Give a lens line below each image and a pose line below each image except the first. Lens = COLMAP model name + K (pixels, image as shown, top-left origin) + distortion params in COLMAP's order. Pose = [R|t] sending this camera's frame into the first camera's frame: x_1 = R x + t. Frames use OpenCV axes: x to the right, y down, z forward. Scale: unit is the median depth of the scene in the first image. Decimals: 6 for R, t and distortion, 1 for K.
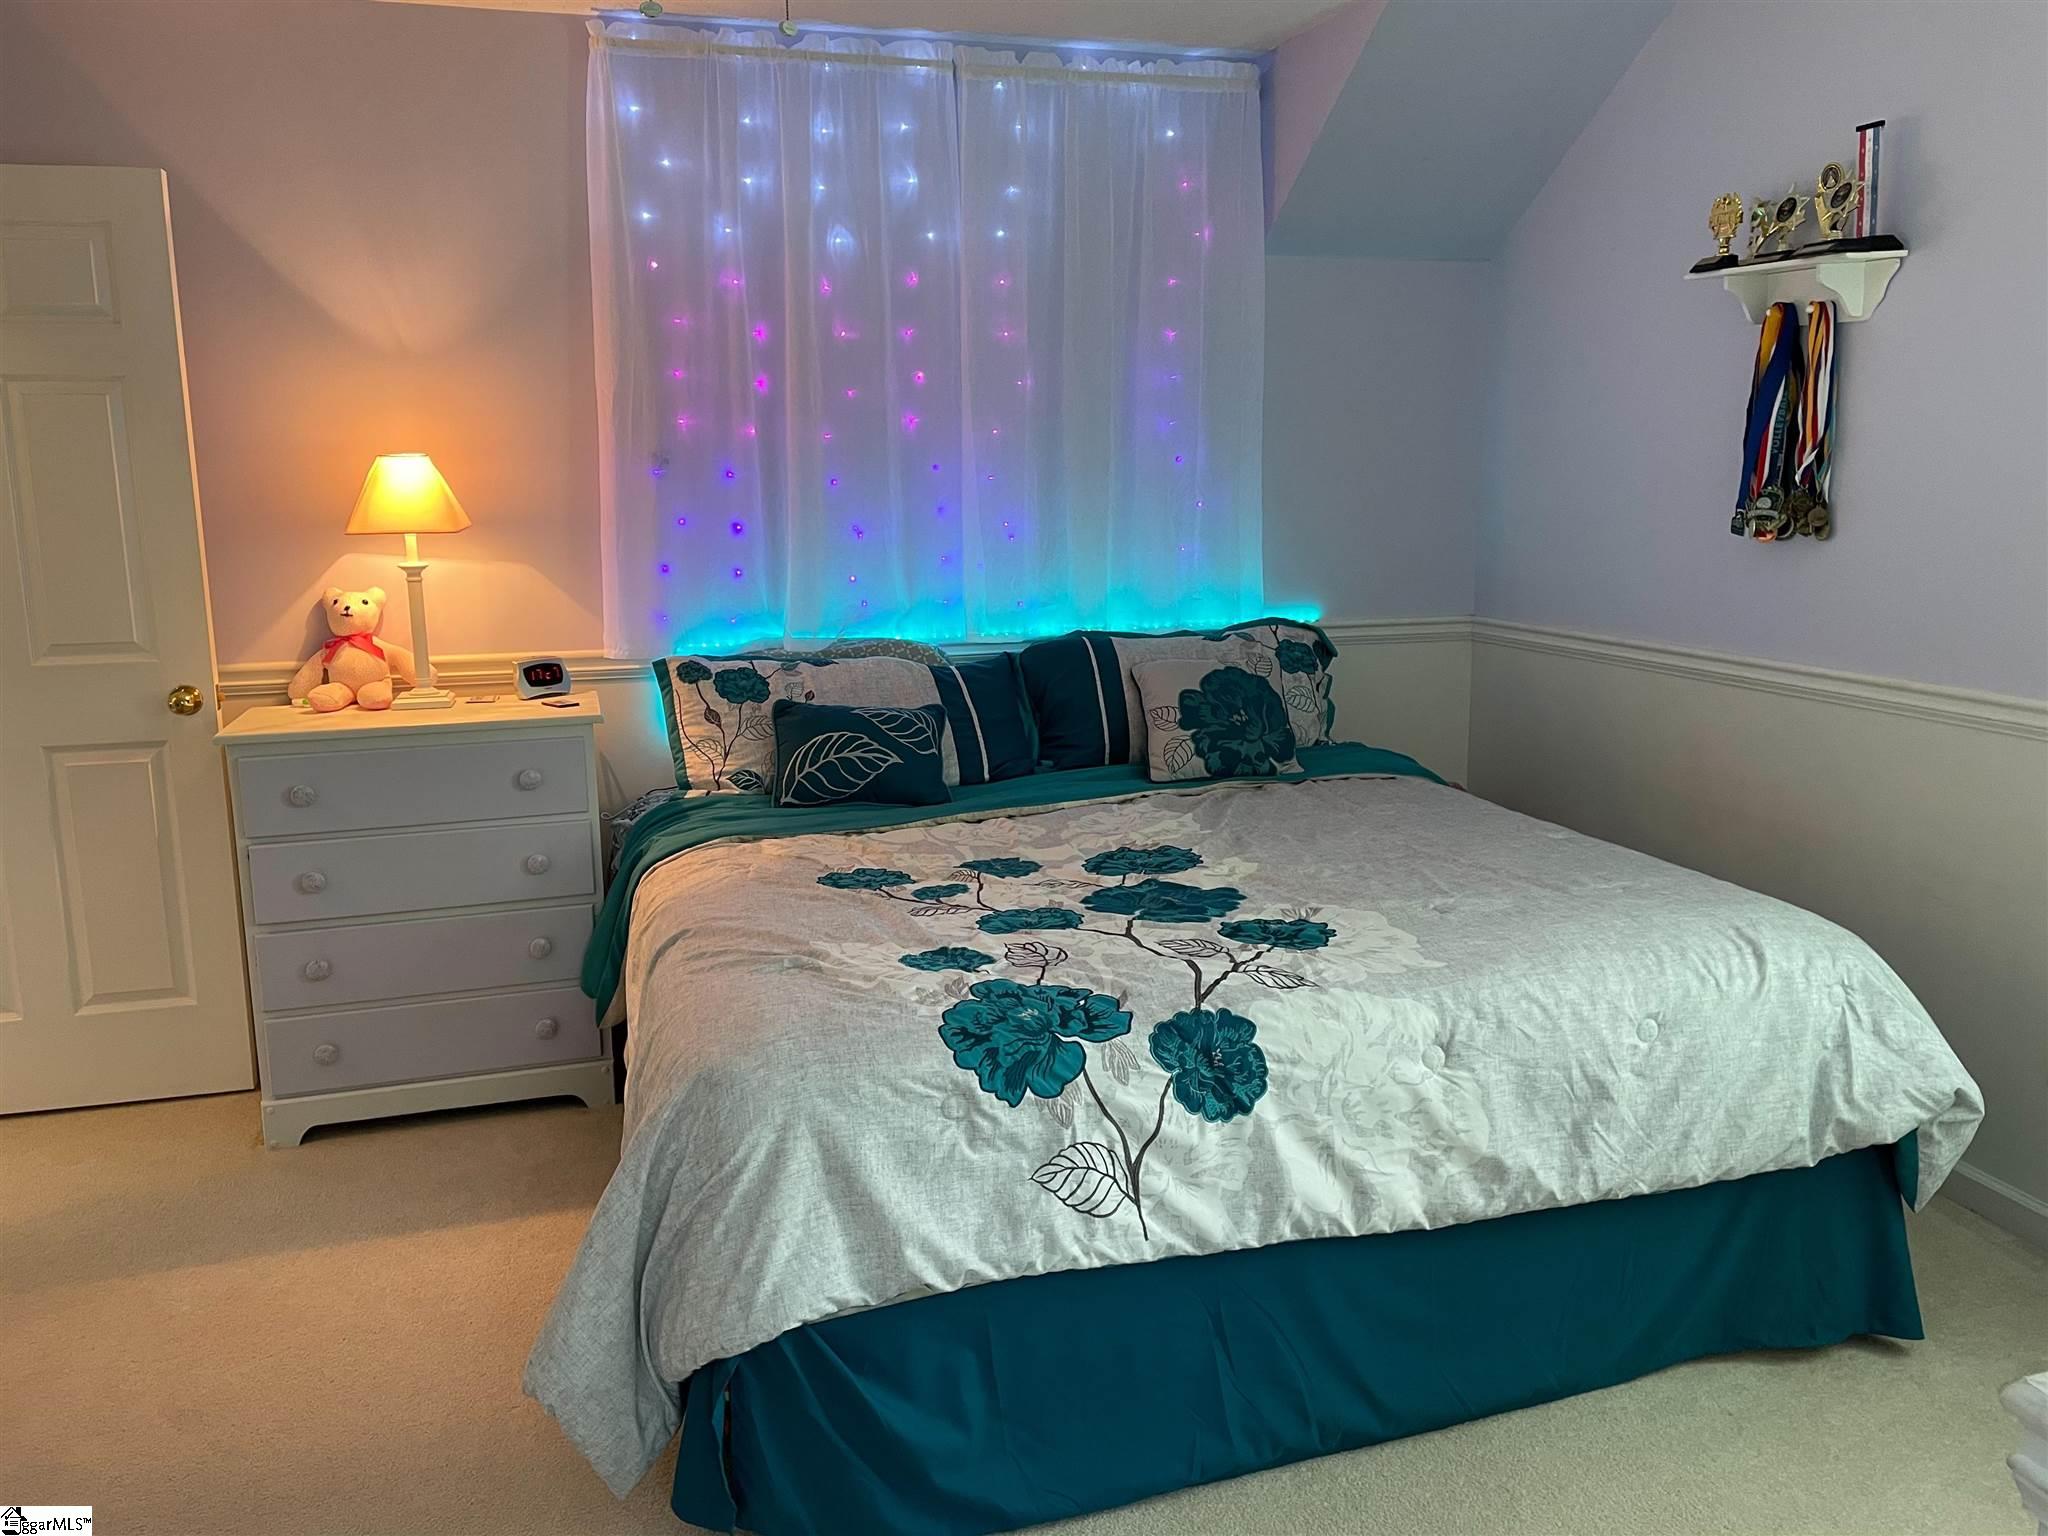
lens RADIAL K [[1531.2, 0, 1035.3], [0, 1531.2, 756.8], [0, 0, 1]] dist [0.095360, -0.118791]
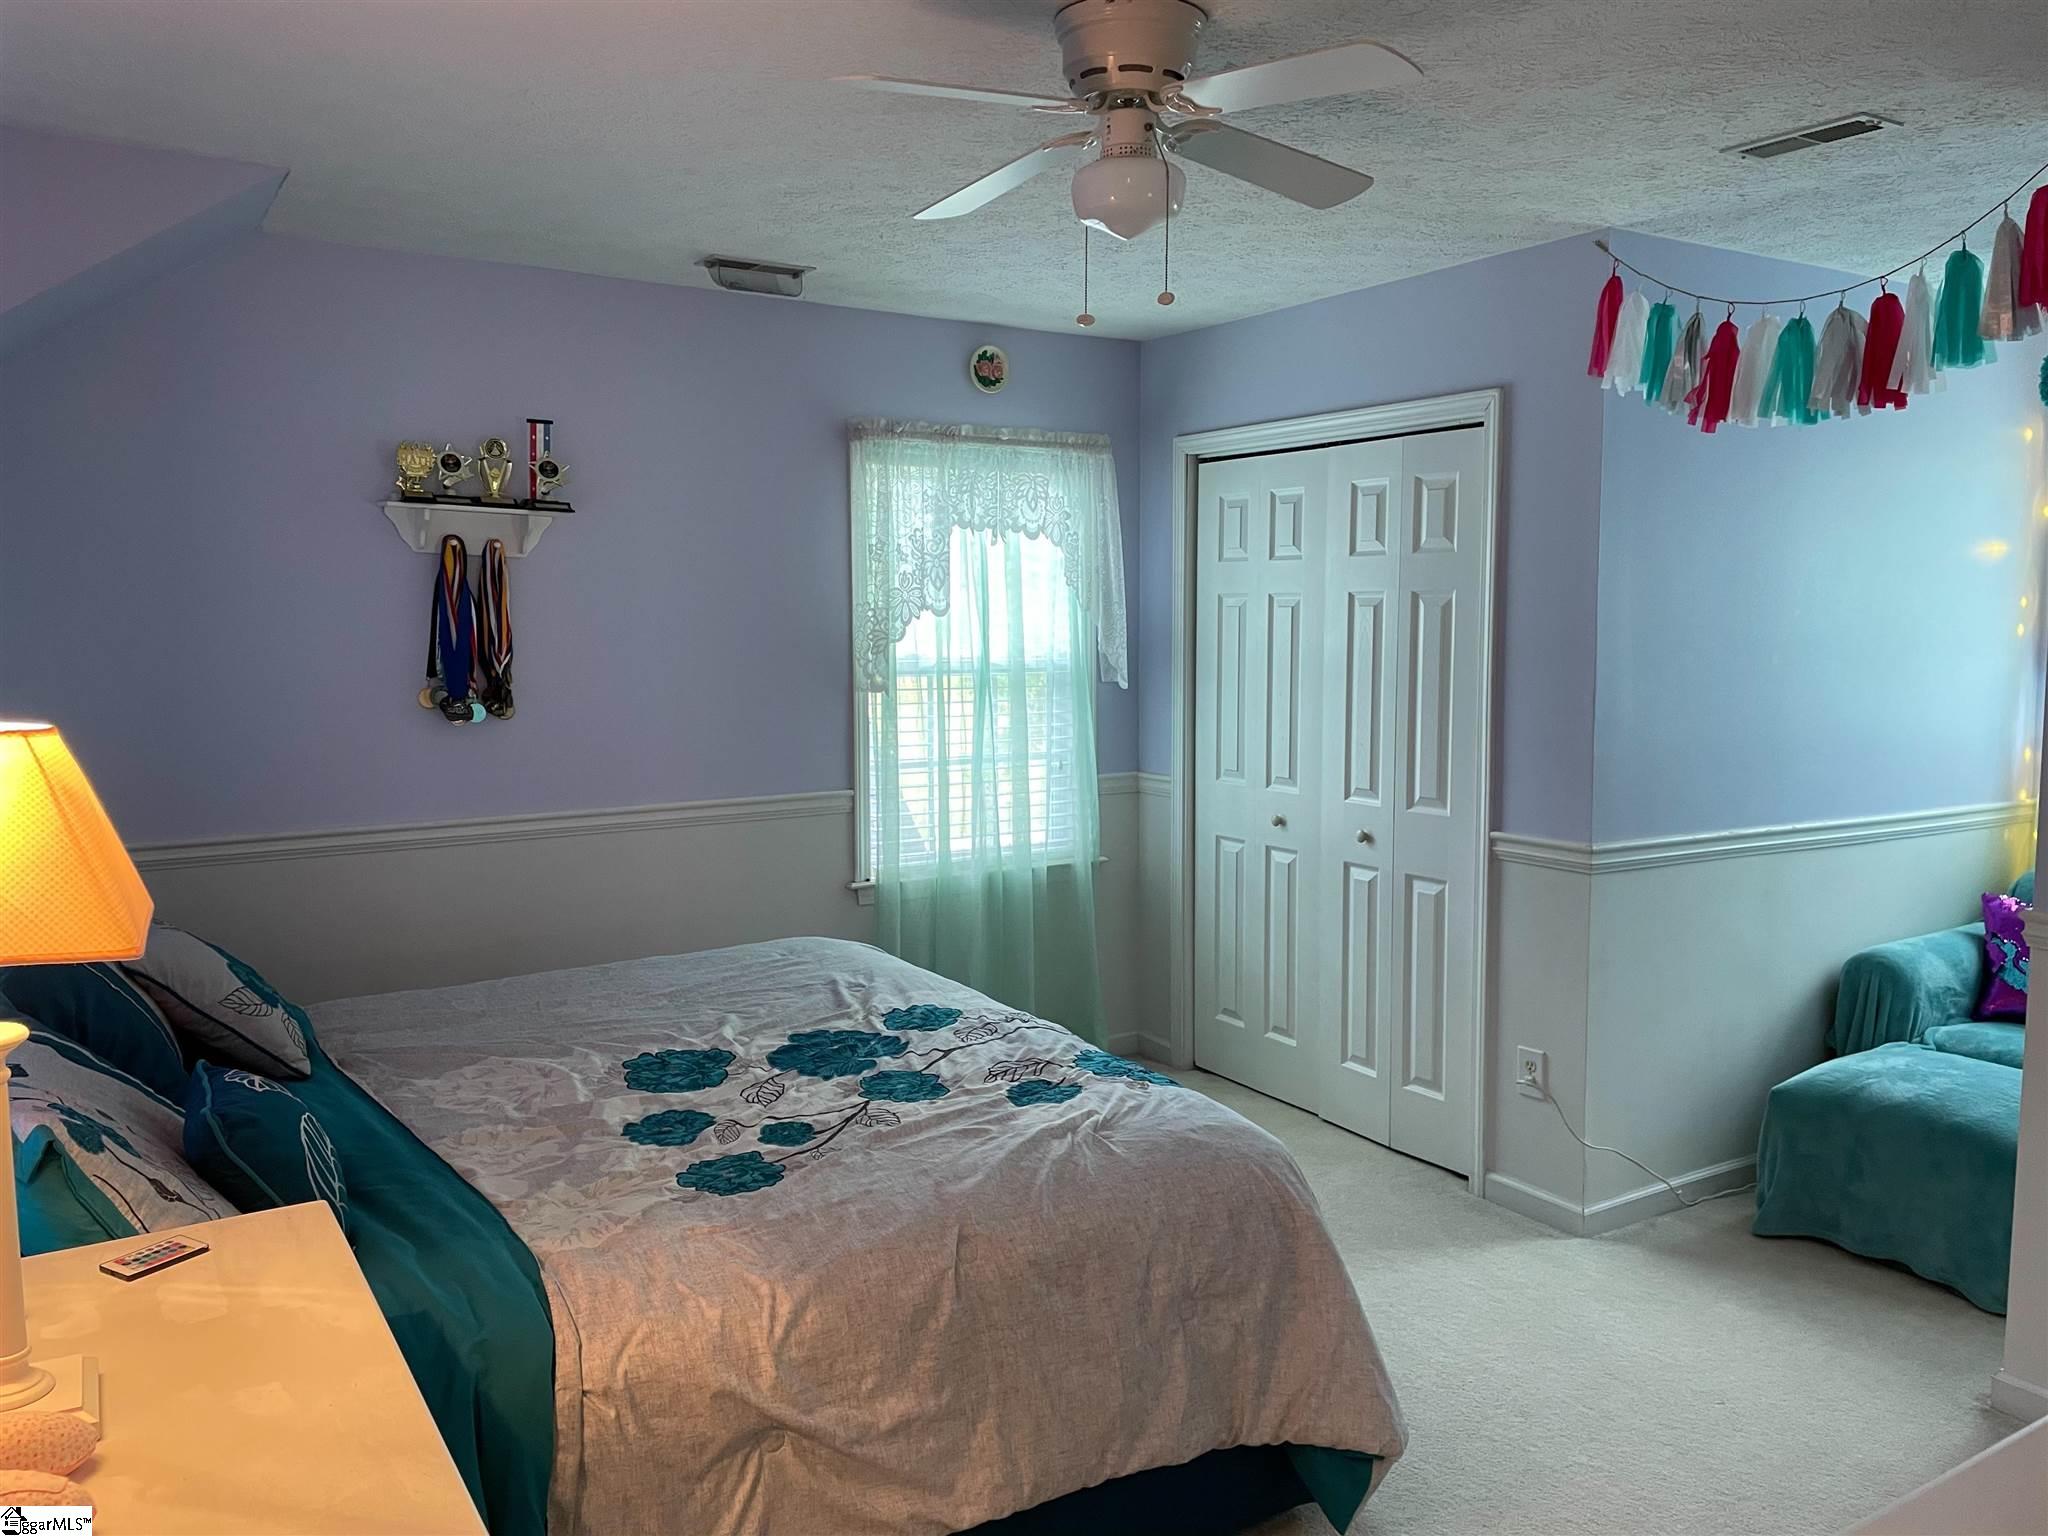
lens RADIAL K [[1531.2, 0, 1035.3], [0, 1531.2, 756.8], [0, 0, 1]] dist [0.095360, -0.118791]
pose [[-0.285180, -0.084361, 0.954754, -0.923236], [0.182573, 0.973099, 0.140515, -0.226007], [-0.940925, 0.214384, -0.262107, 1.003810]]
